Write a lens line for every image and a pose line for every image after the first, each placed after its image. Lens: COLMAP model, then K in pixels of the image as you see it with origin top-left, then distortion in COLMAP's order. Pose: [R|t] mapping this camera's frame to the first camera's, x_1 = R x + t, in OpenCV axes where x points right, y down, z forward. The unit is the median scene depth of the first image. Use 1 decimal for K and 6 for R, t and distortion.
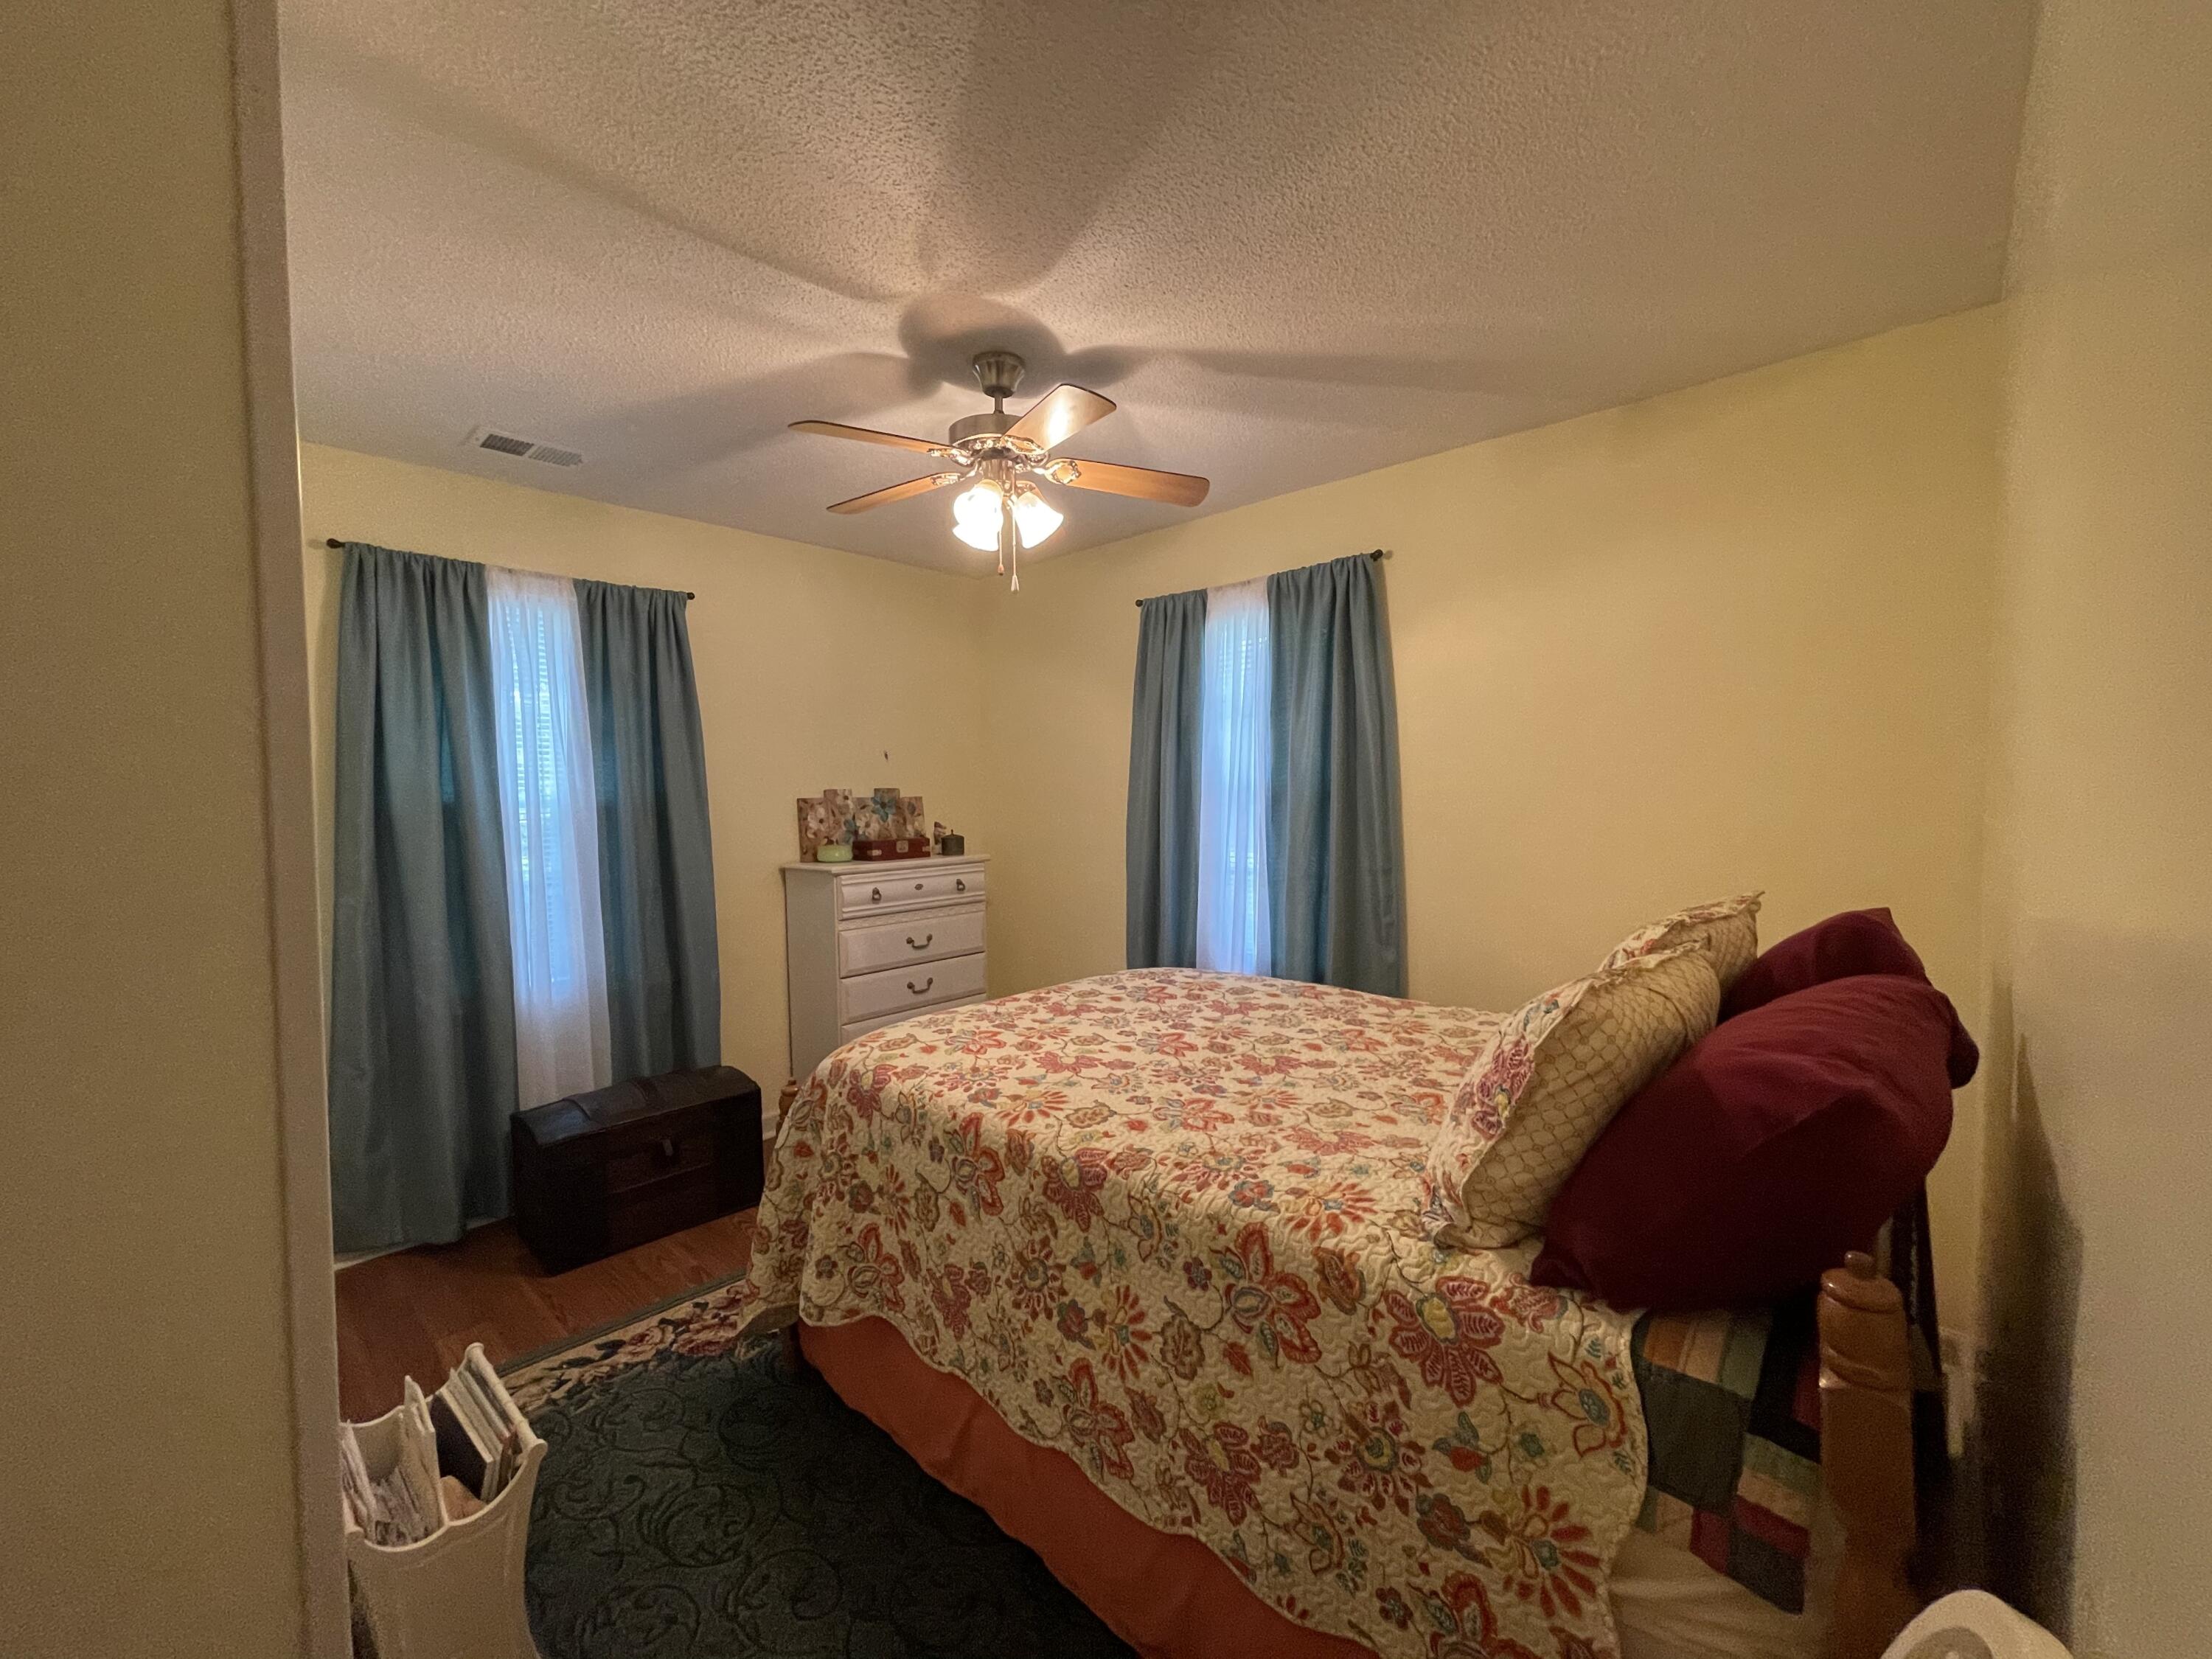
lens RADIAL K [[892.1, 0, 1090.3], [0, 892.1, 823.5], [0, 0, 1]] dist [-0.000653, -0.000009]
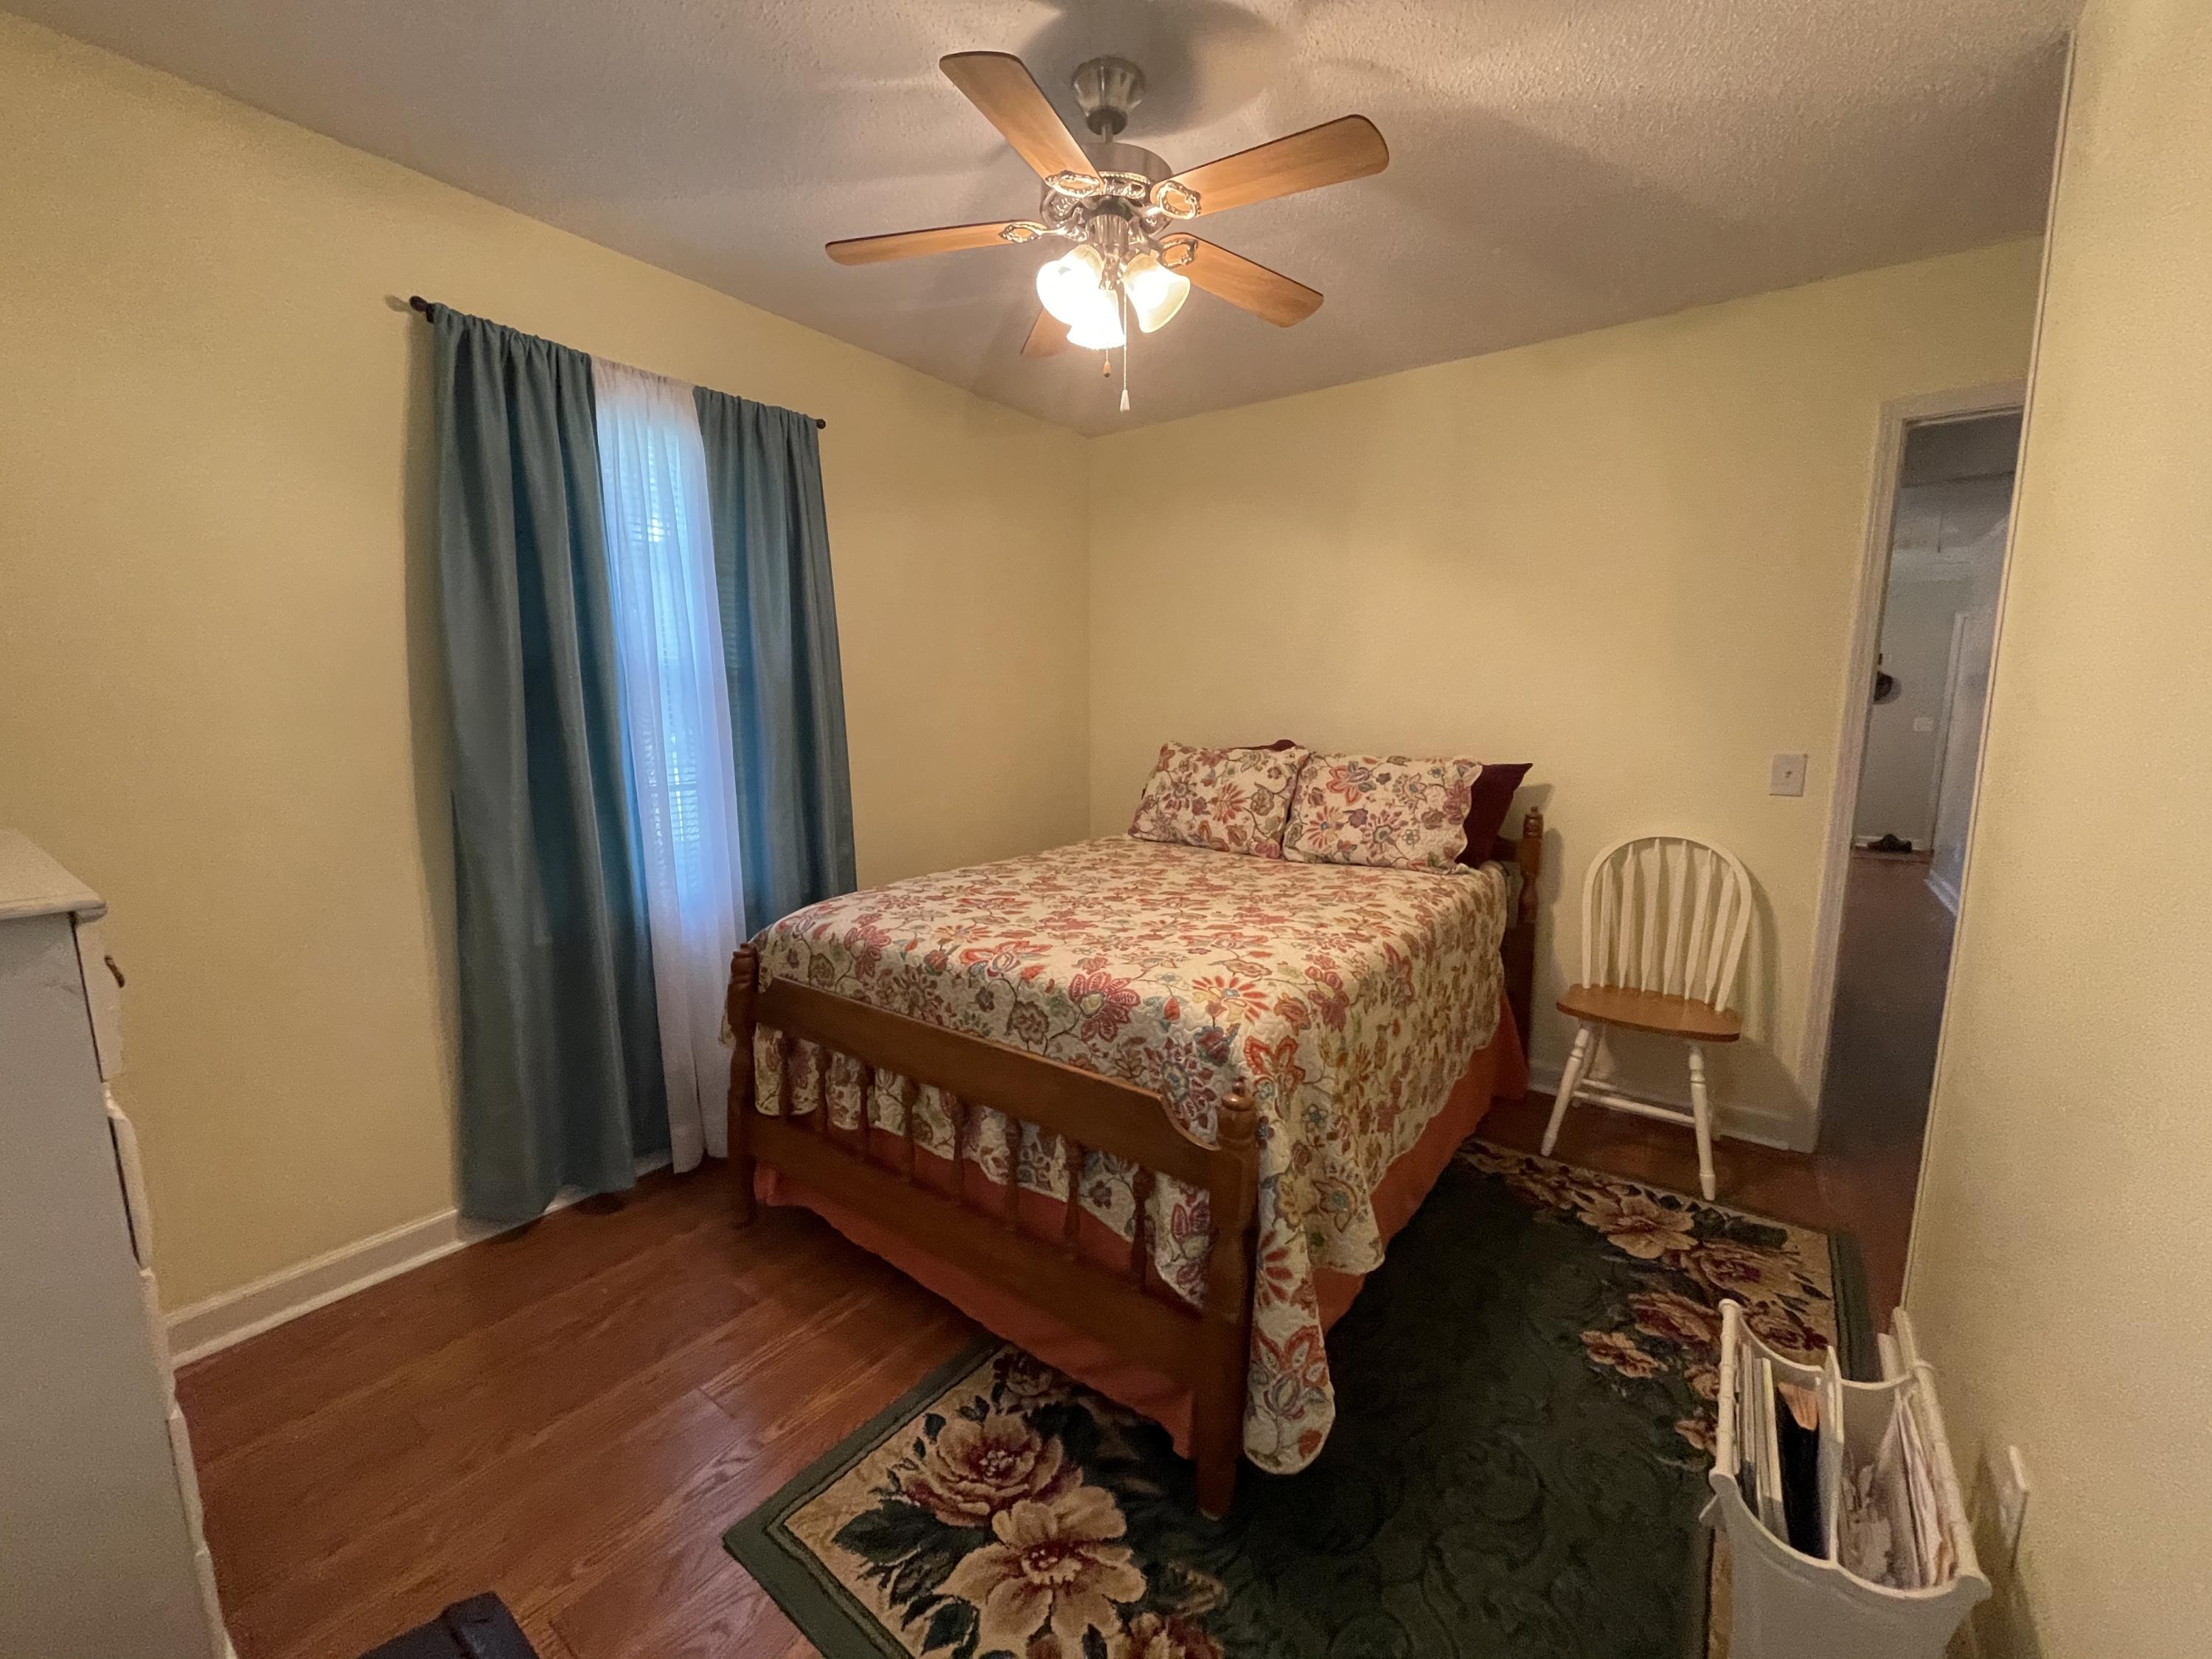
lens RADIAL K [[876.1, 0, 1098.8], [0, 876.1, 825.1], [0, 0, 1]] dist [-0.000021, -0.004087]
pose [[-0.124743, -0.118327, 0.985108, -0.908984], [0.030626, 0.991931, 0.123025, 0.011382], [-0.991716, 0.045516, -0.120112, 1.137774]]
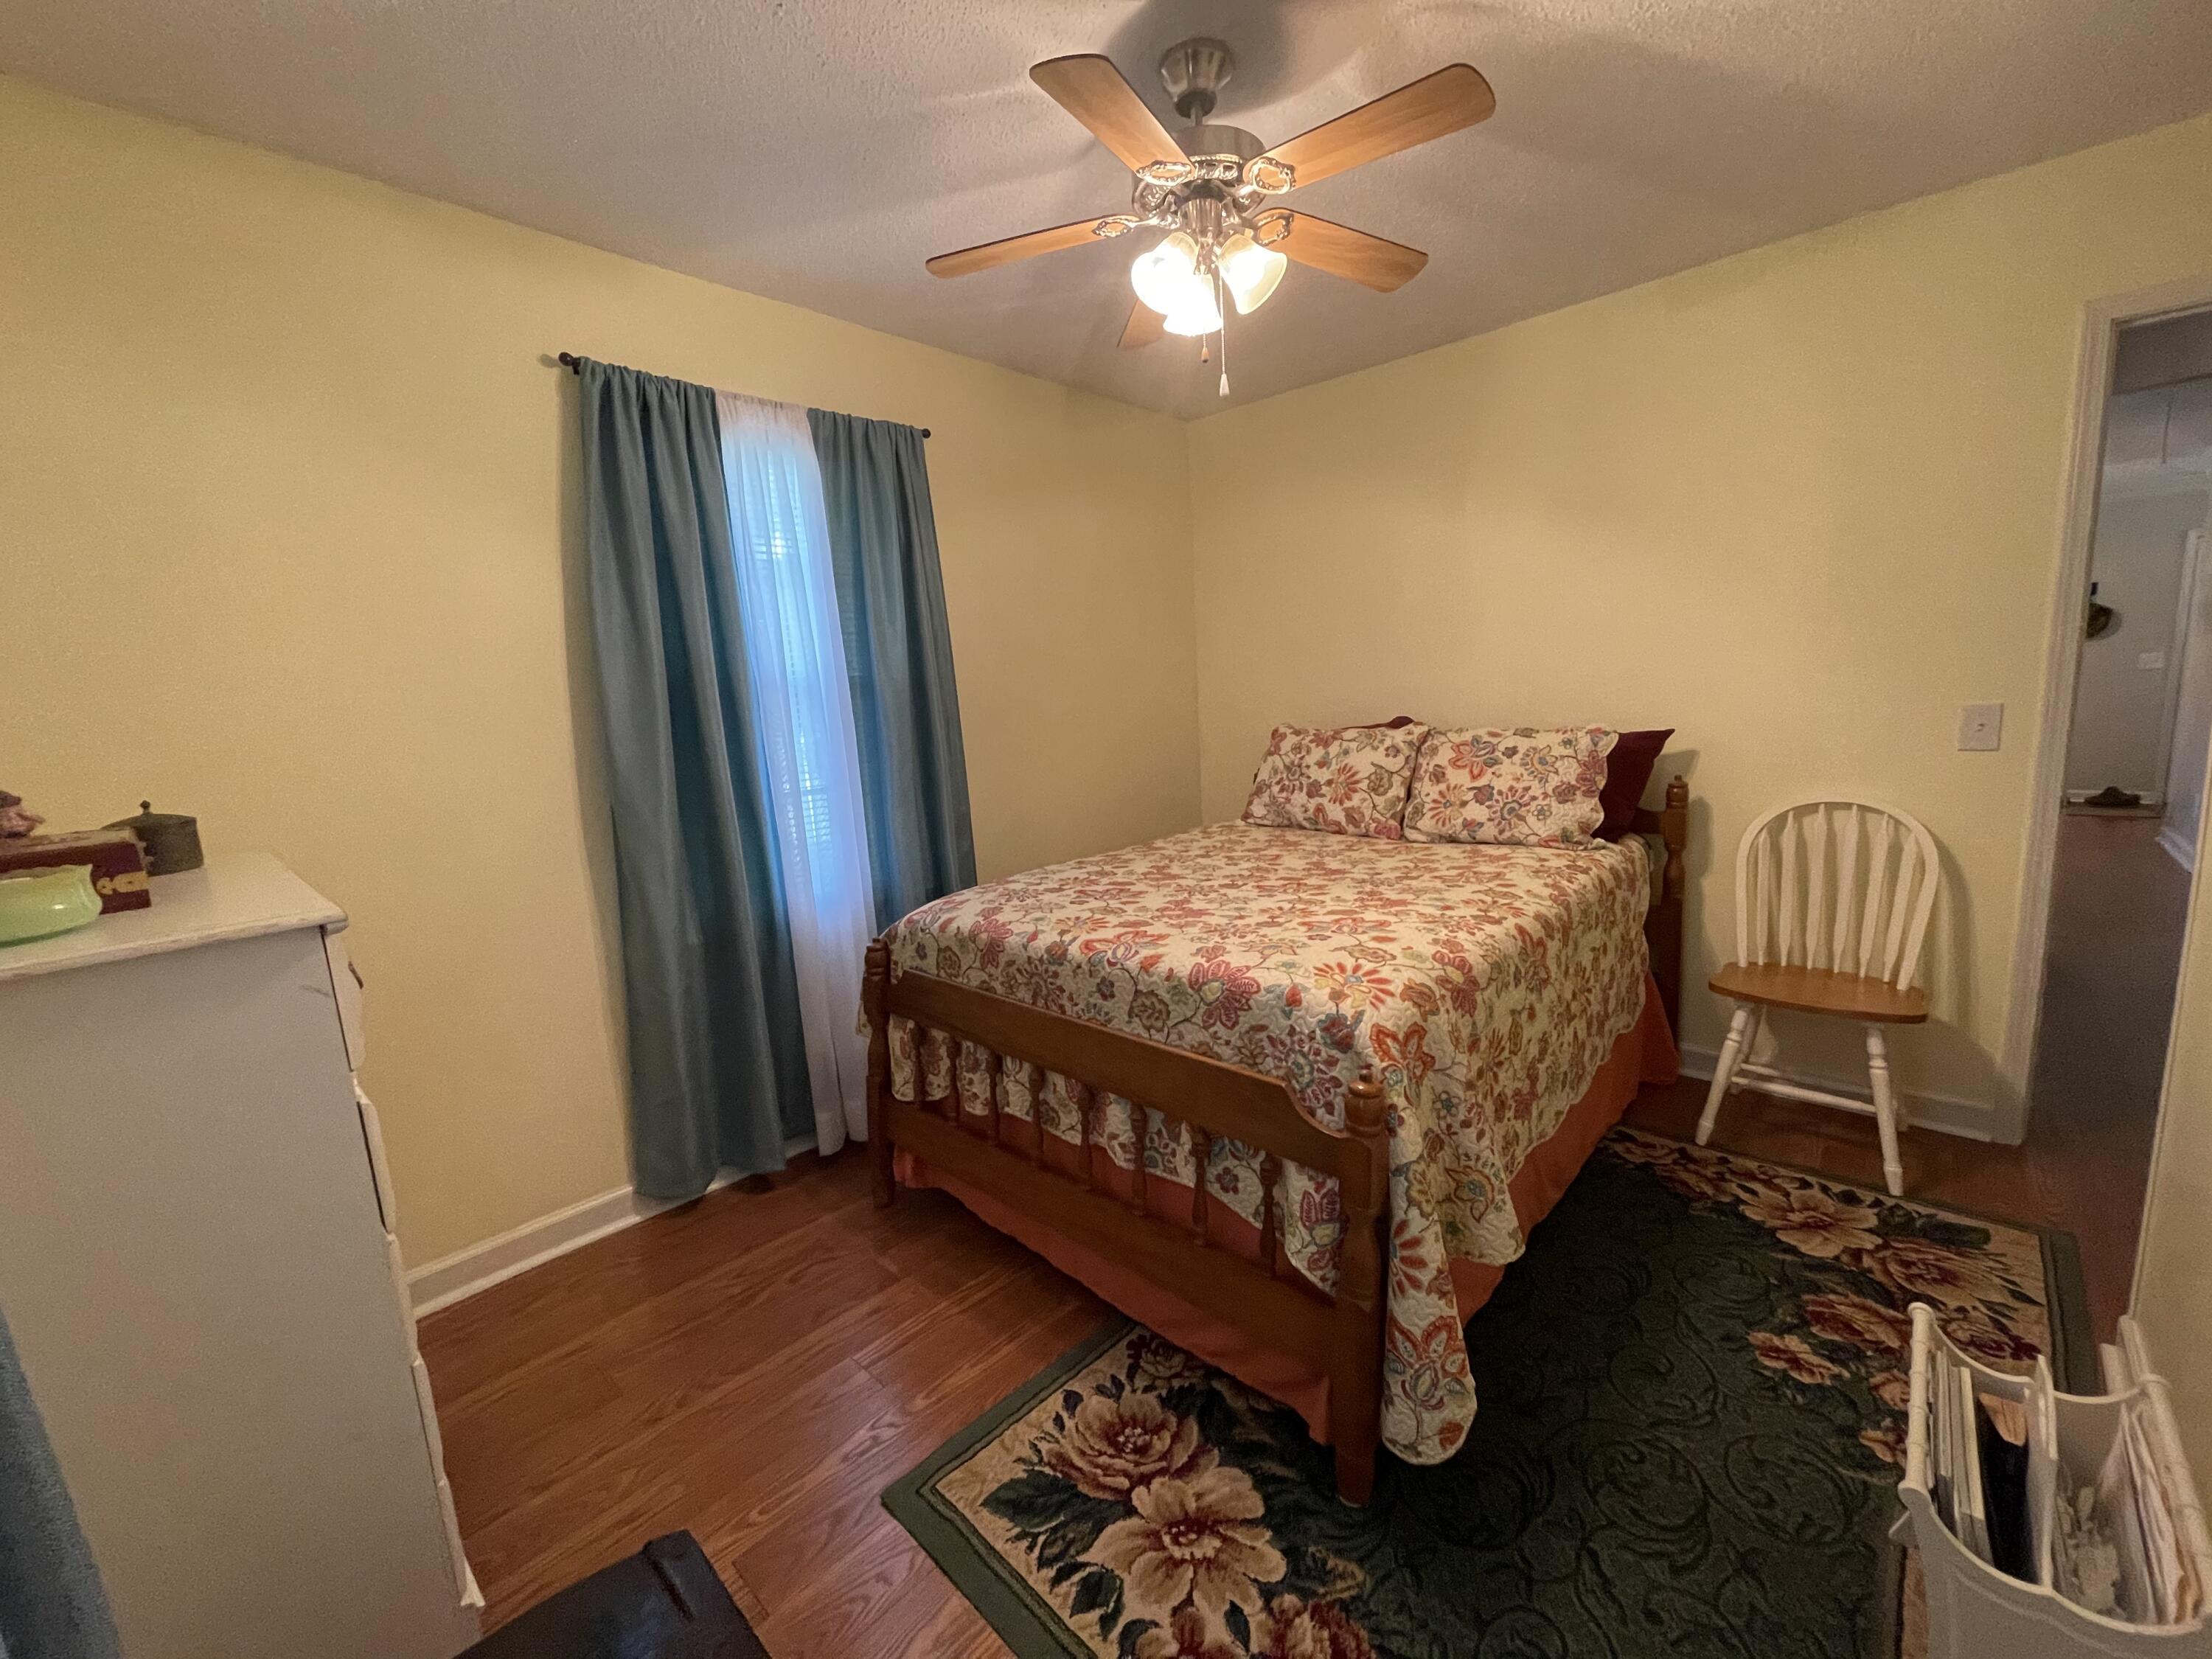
lens RADIAL K [[887.6, 0, 1099.8], [0, 887.6, 824.2], [0, 0, 1]] dist [-0.005743, -0.000247]
pose [[-0.009016, -0.131399, 0.991289, -0.921009], [0.082267, 0.987871, 0.131694, 0.005775], [-0.996570, 0.082738, 0.001903, 1.142466]]
